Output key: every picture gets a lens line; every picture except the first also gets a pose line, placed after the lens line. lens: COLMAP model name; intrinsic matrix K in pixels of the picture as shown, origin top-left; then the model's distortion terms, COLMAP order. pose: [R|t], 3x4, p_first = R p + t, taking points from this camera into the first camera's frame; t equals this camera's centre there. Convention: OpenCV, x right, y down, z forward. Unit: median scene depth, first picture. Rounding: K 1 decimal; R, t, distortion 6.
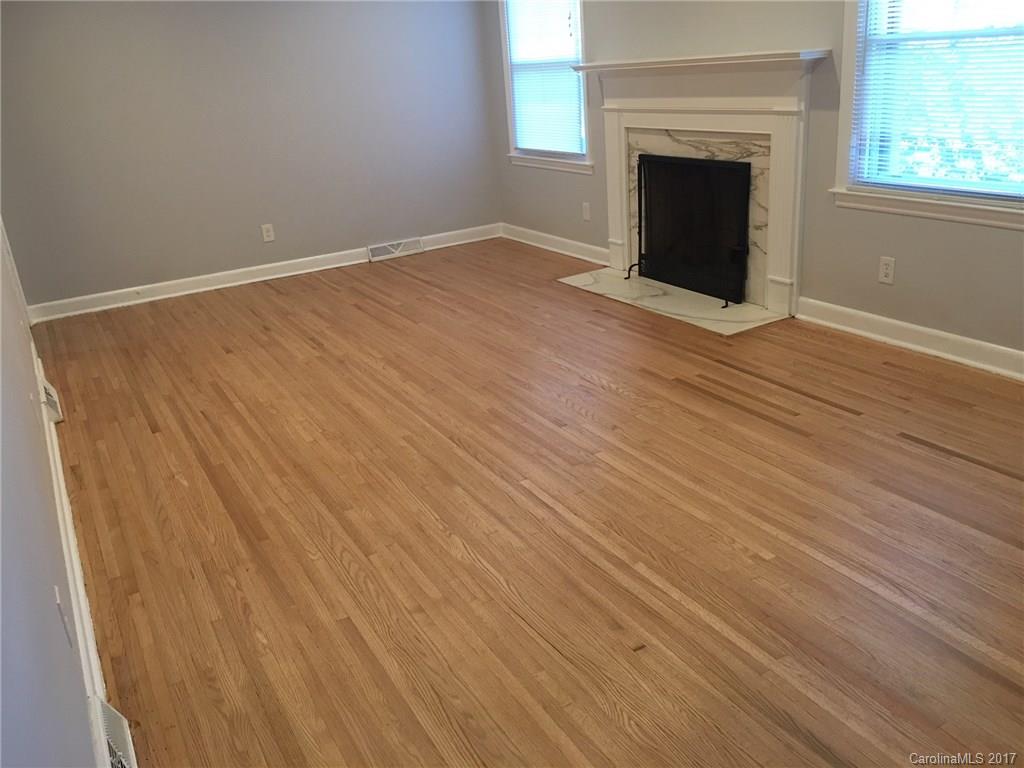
lens RADIAL K [[870.2, 0, 512.0], [0, 870.2, 384.0], [0, 0, 1]] dist [0.063459, 0.004620]
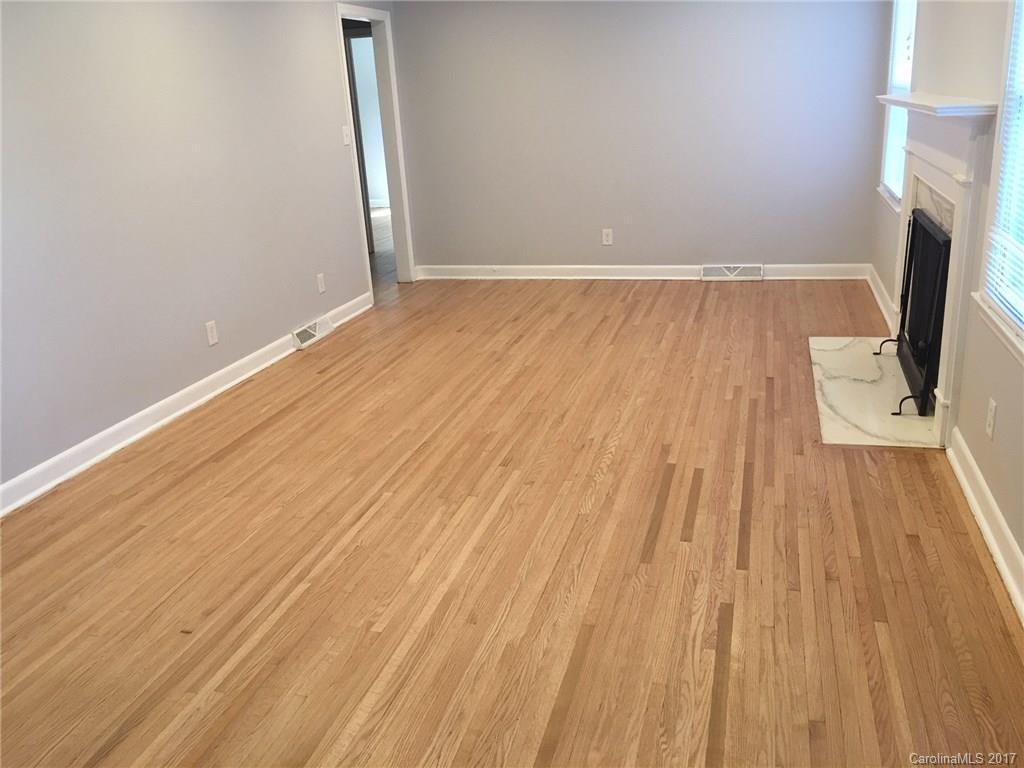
lens RADIAL K [[870.2, 0, 512.0], [0, 870.2, 384.0], [0, 0, 1]] dist [0.063459, 0.004620]
pose [[0.706924, 0.261852, -0.657033, 0.626757], [-0.252765, 0.961129, 0.111088, -0.140311], [0.660582, 0.087544, 0.745632, 0.215000]]
